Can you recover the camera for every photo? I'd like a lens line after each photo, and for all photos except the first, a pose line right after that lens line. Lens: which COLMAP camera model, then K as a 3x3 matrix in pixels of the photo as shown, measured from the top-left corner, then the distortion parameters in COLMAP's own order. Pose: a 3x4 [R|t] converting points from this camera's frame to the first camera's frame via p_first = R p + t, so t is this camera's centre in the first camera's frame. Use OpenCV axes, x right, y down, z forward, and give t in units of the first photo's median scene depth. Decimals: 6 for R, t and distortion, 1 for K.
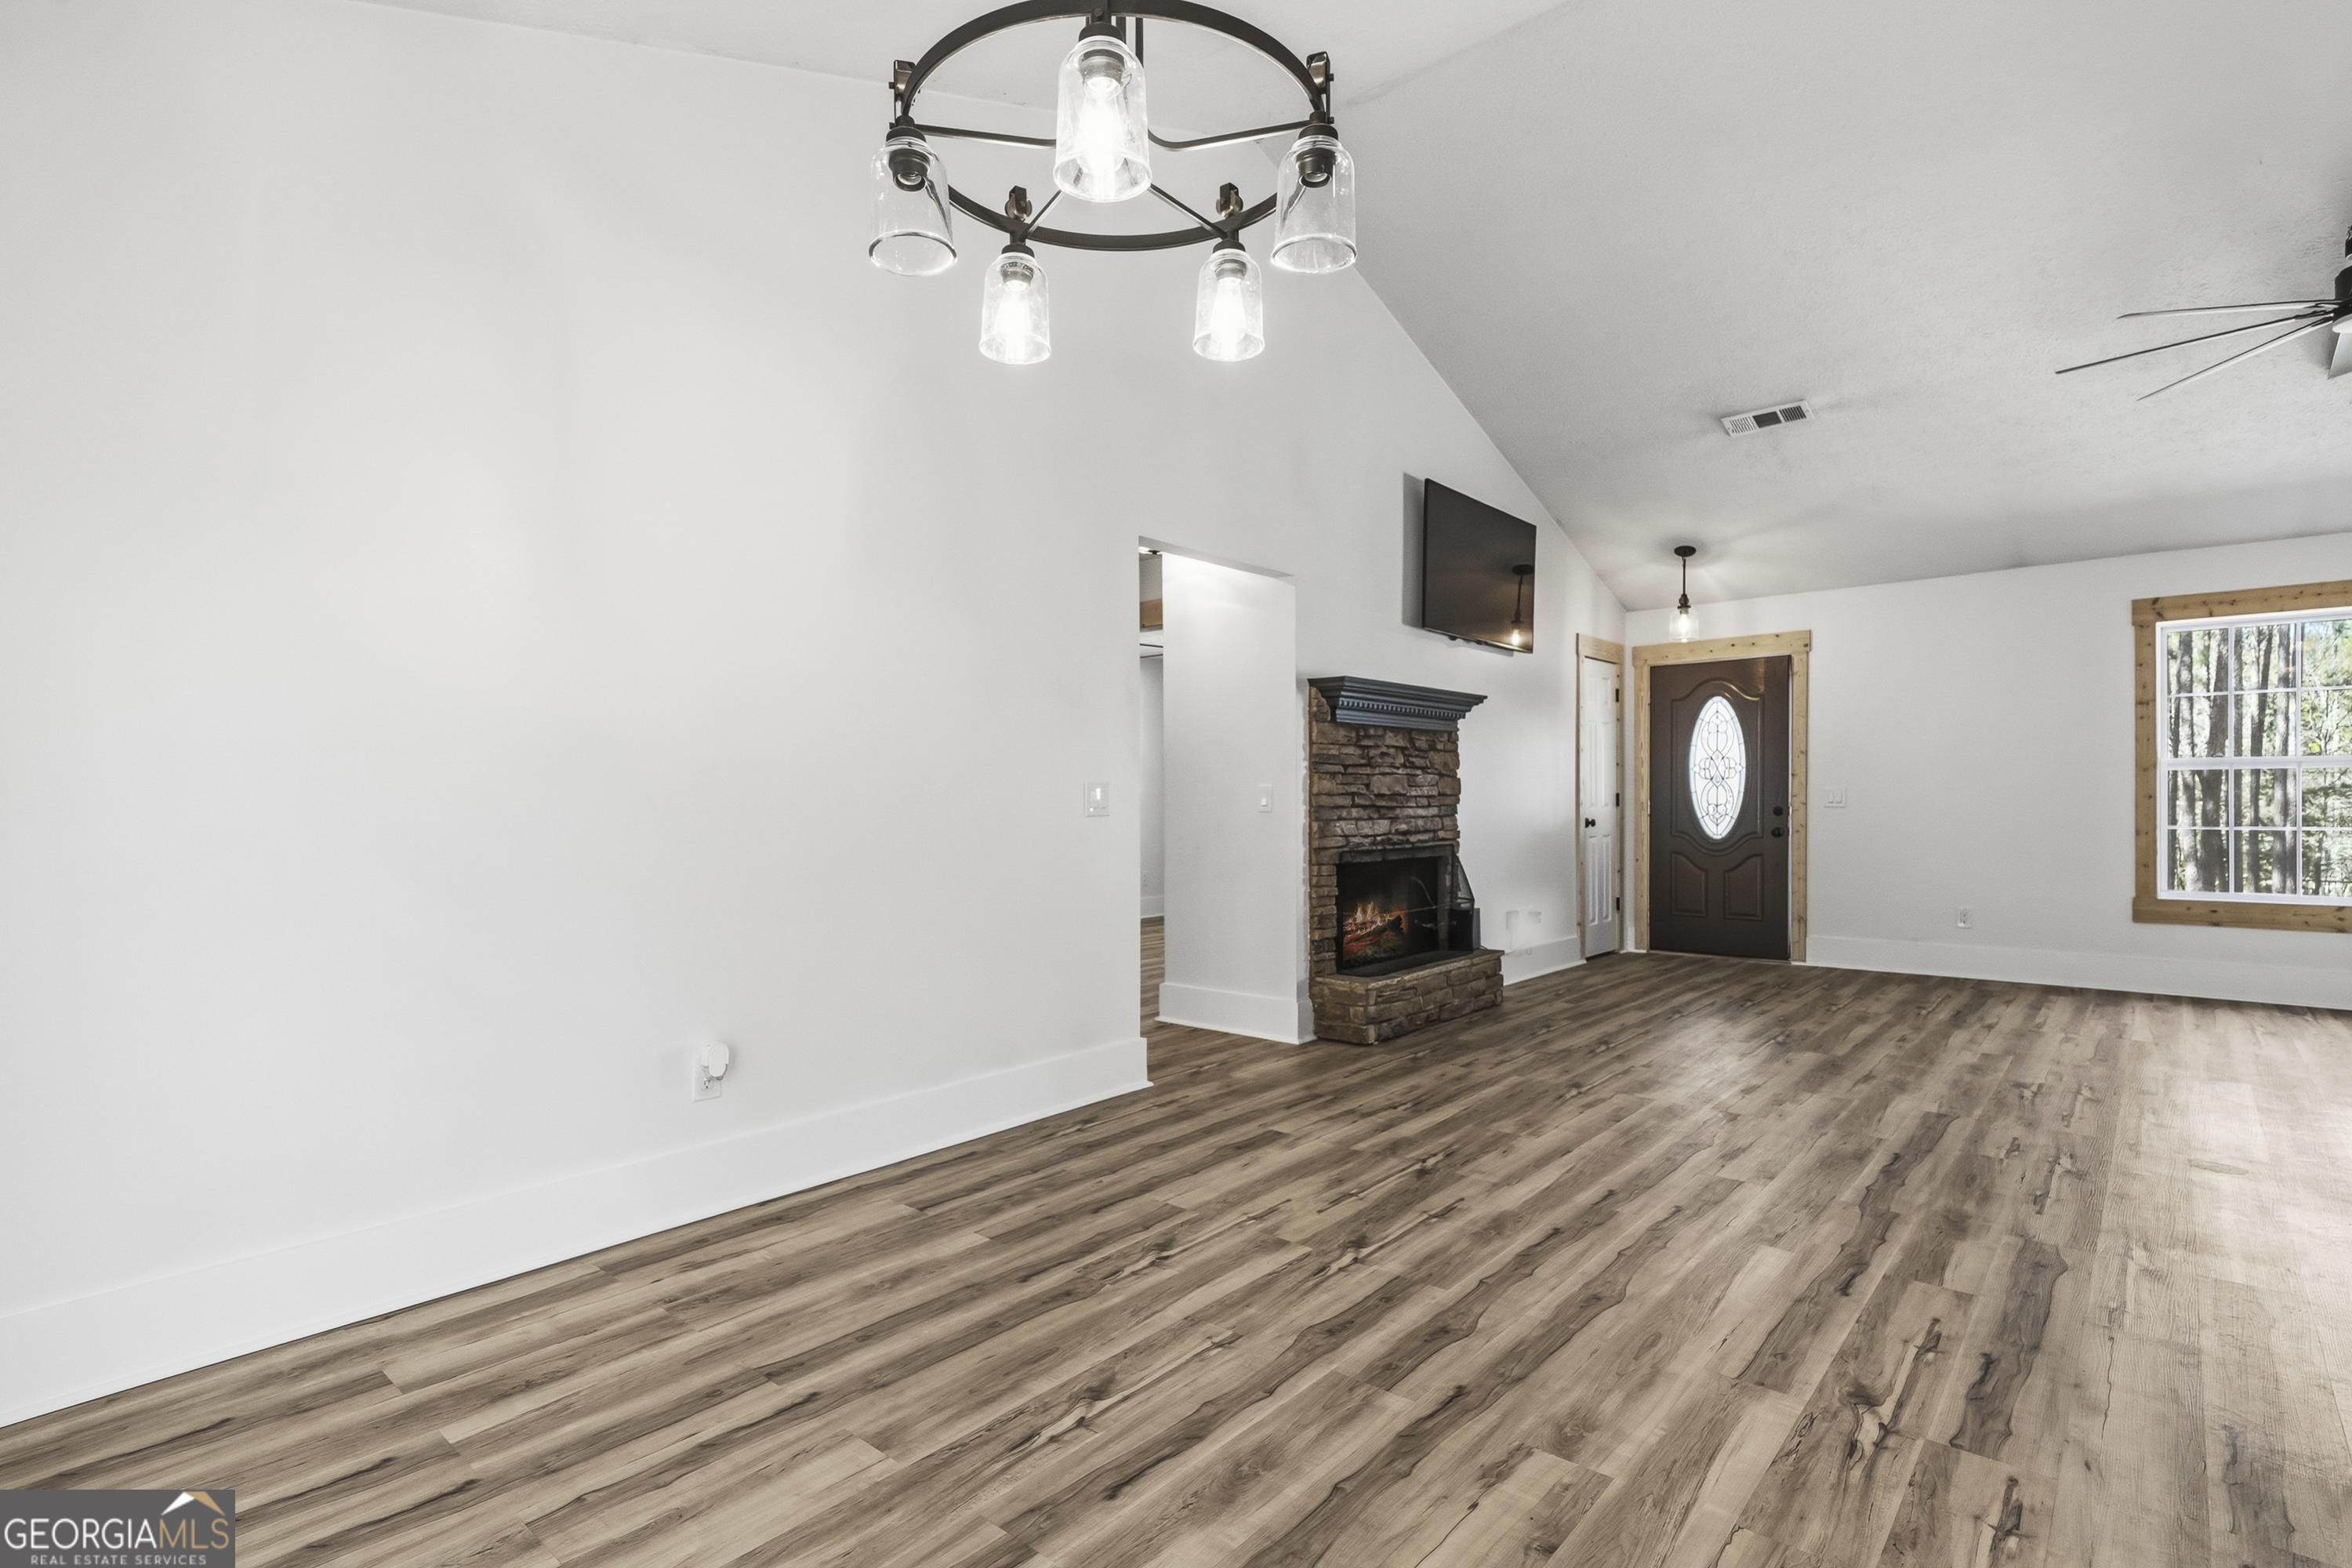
lens RADIAL K [[1146.4, 0, 1171.3], [0, 1146.4, 792.6], [0, 0, 1]] dist [0.000562, 0.000056]
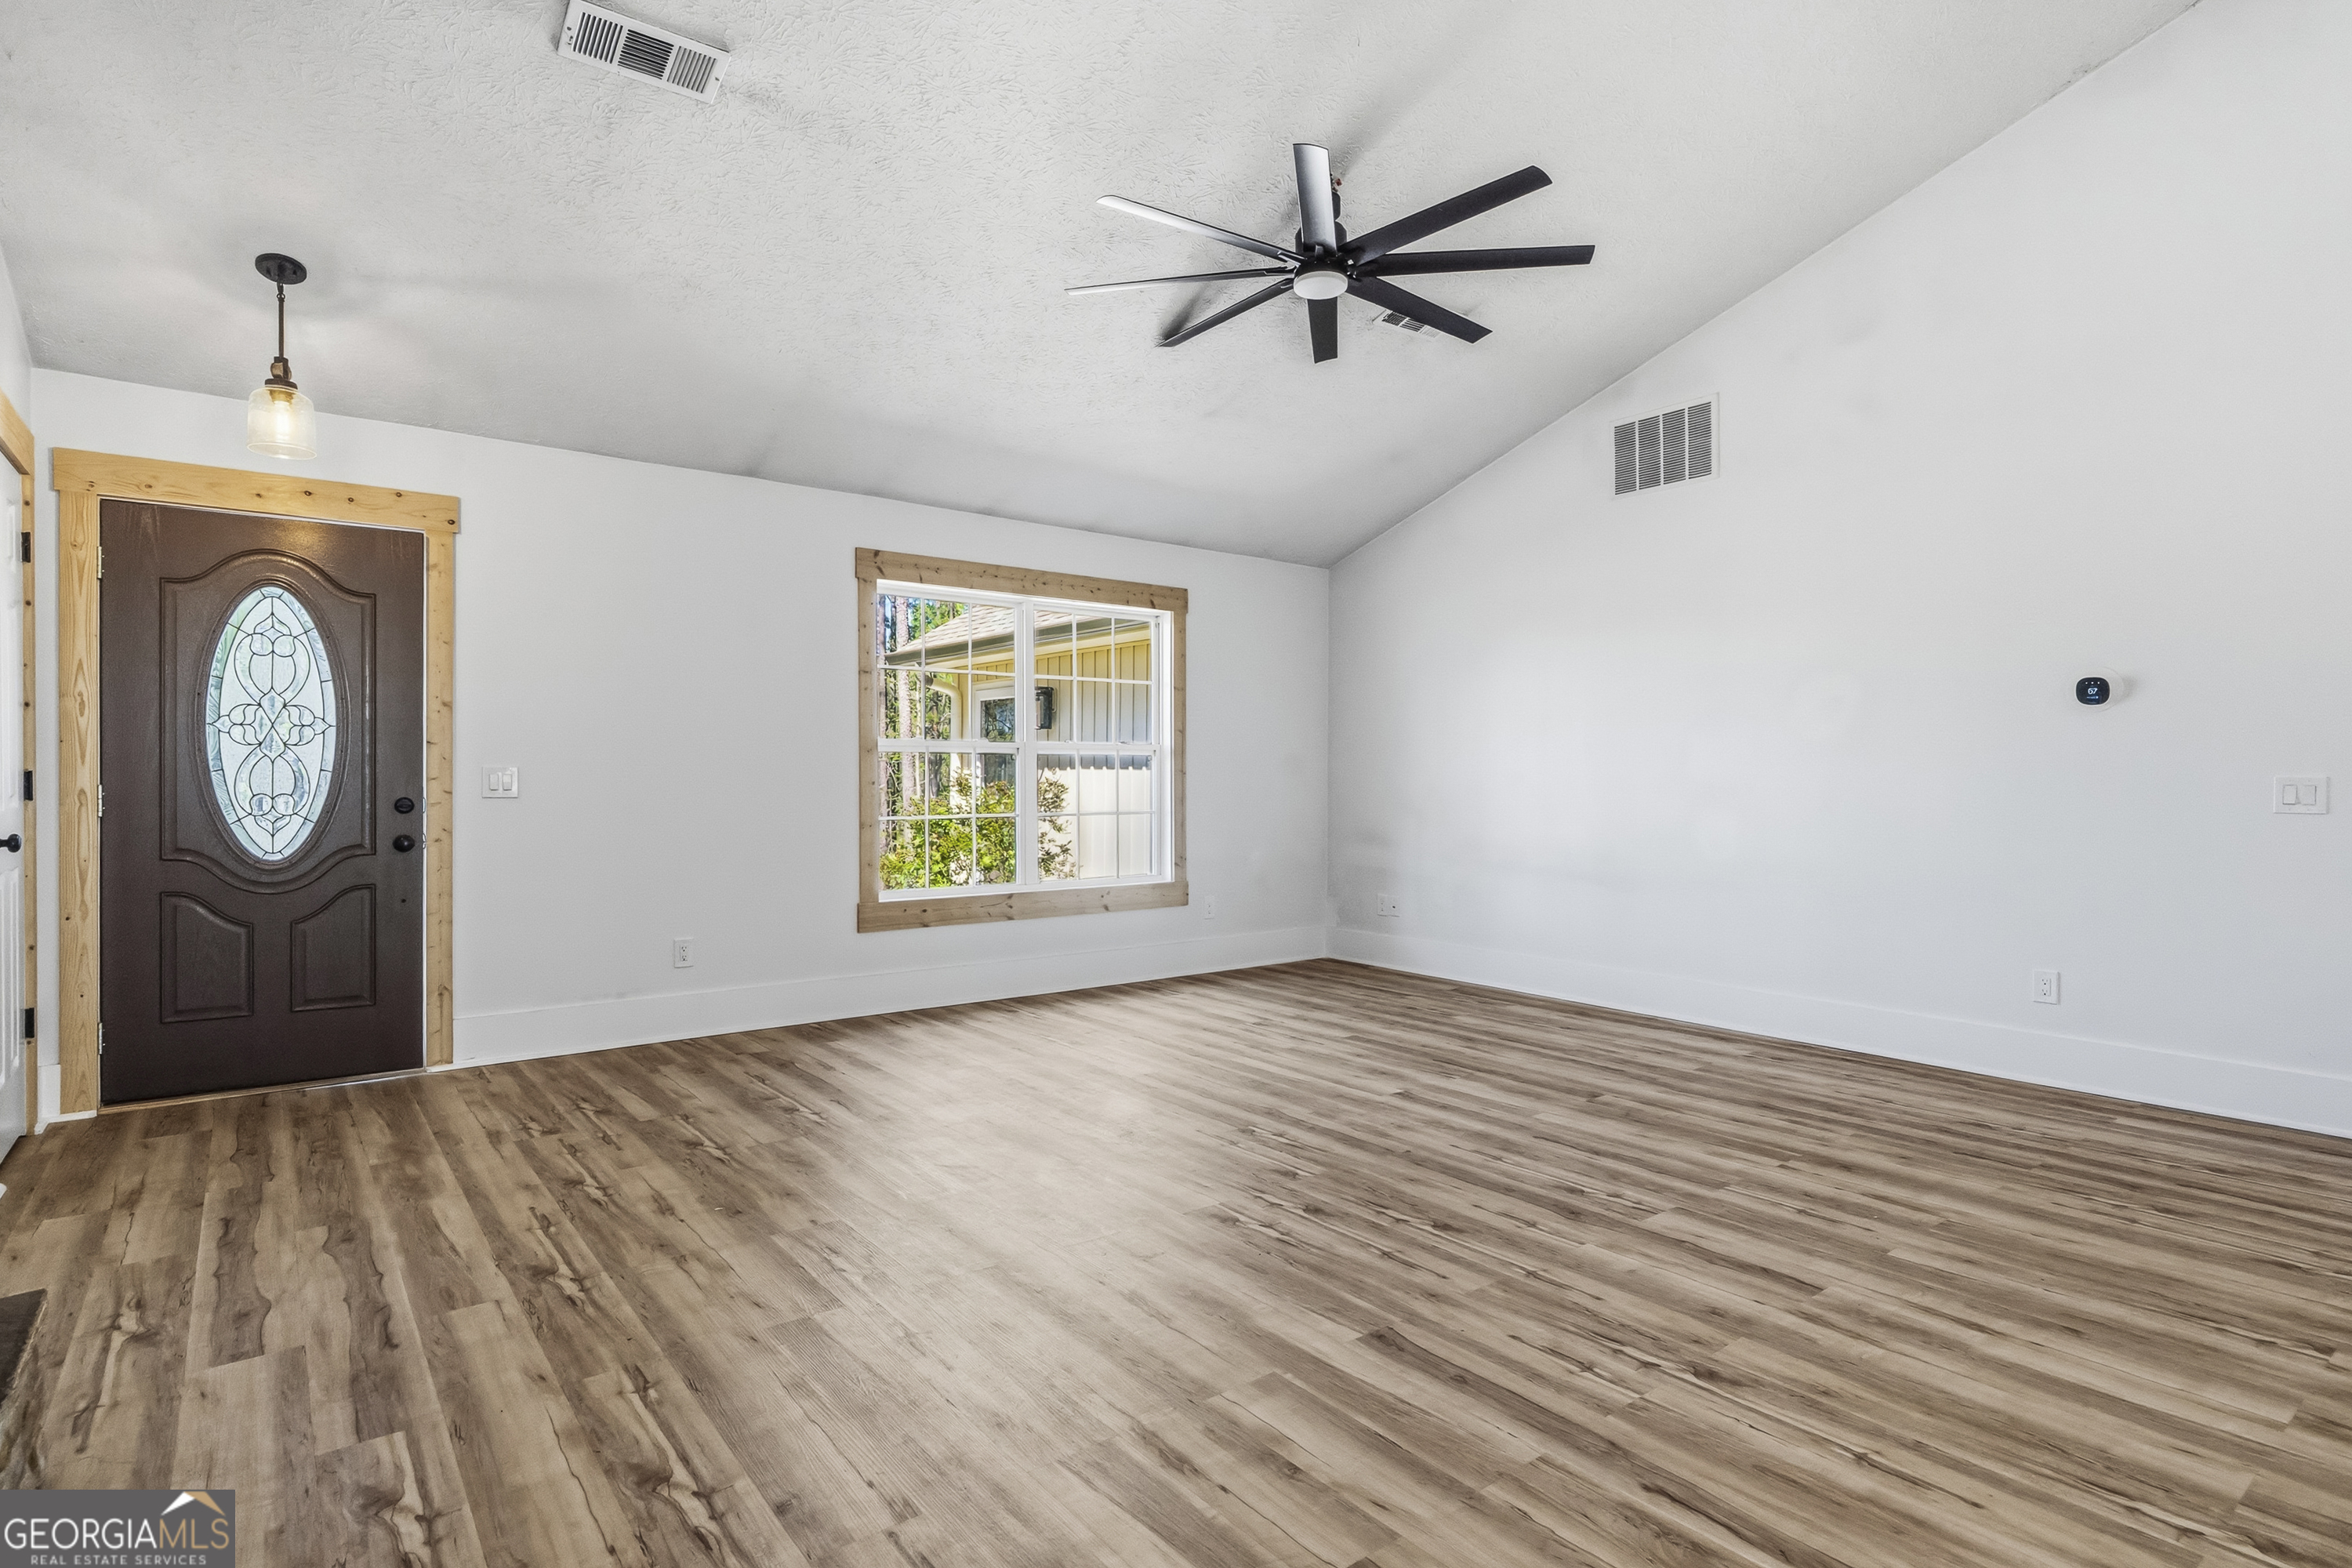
lens RADIAL K [[1183.8, 0, 1180.0], [0, 1183.8, 777.9], [0, 0, 1]] dist [0.003038, -0.000548]
pose [[0.199741, 0.007626, 0.979819, 0.035464], [-0.009203, 0.999940, -0.005906, 0.002781], [-0.979805, -0.007837, 0.199800, 0.517454]]
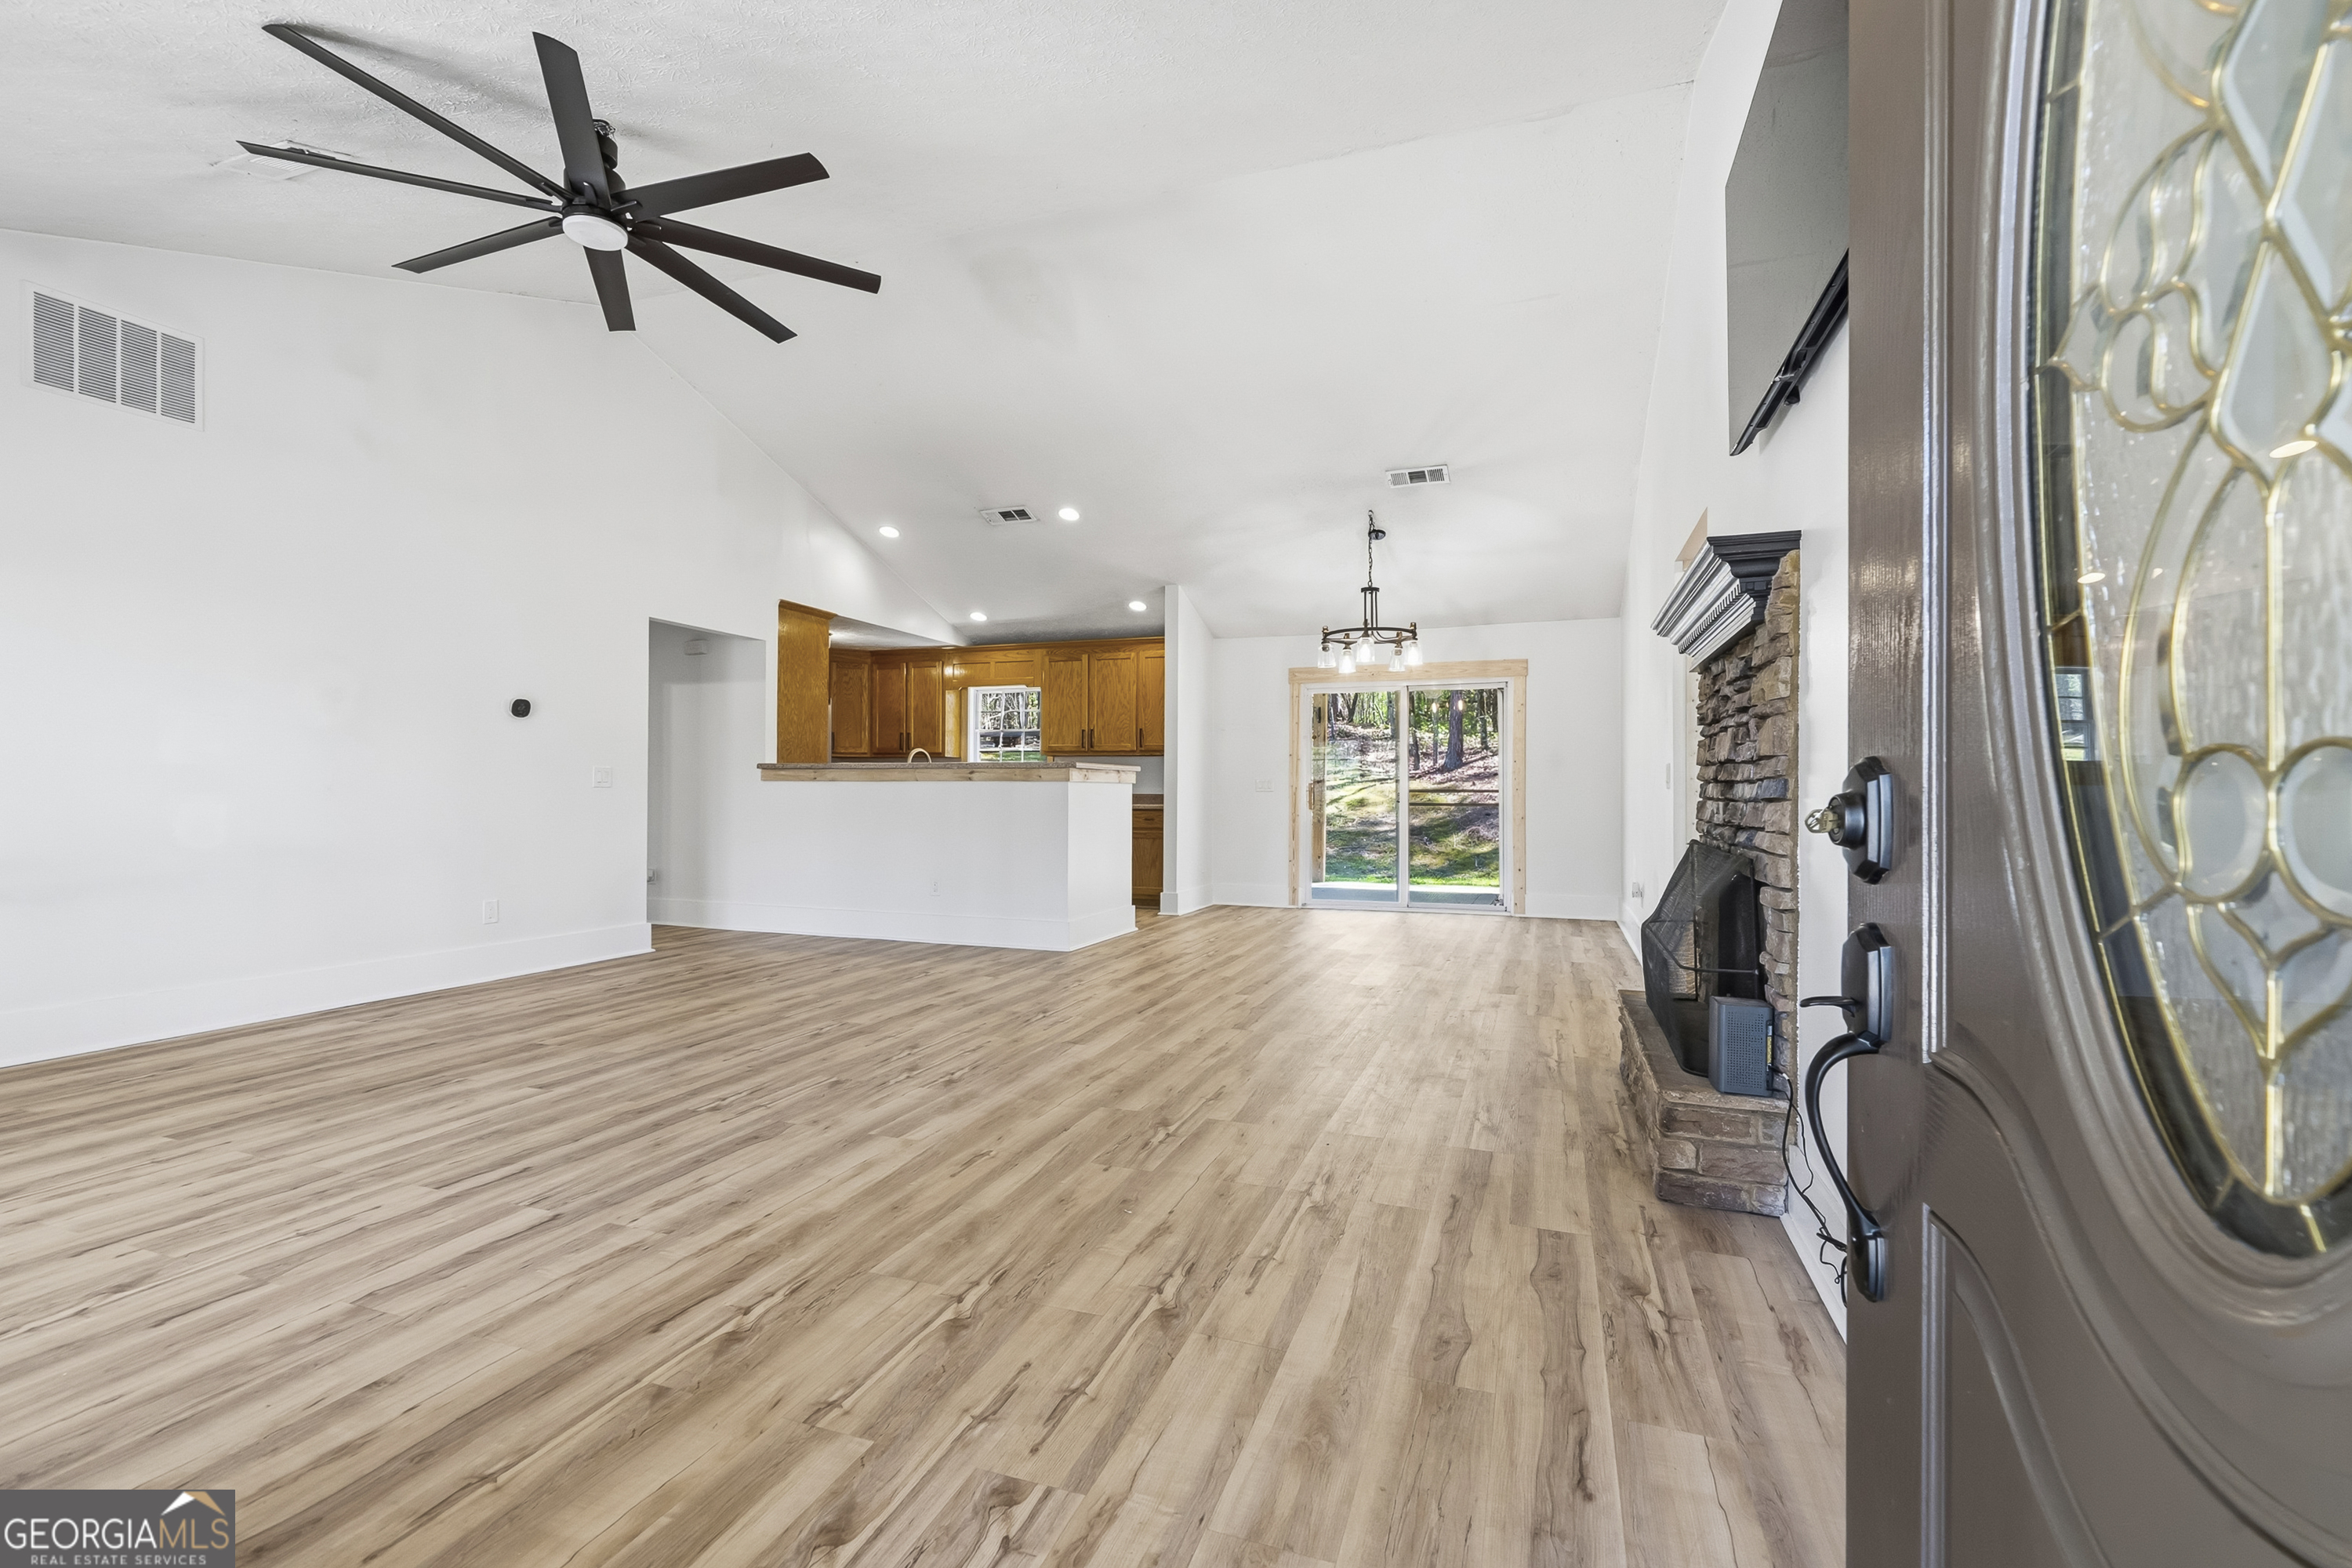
lens RADIAL K [[965.9, 0, 1186.0], [0, 965.9, 785.6], [0, 0, 1]] dist [-0.001856, -0.000040]
pose [[-0.939122, 0.001795, -0.343579, 0.471727], [0.003199, 0.999989, -0.003520, 0.013346], [0.343569, -0.004405, -0.939117, 1.026862]]
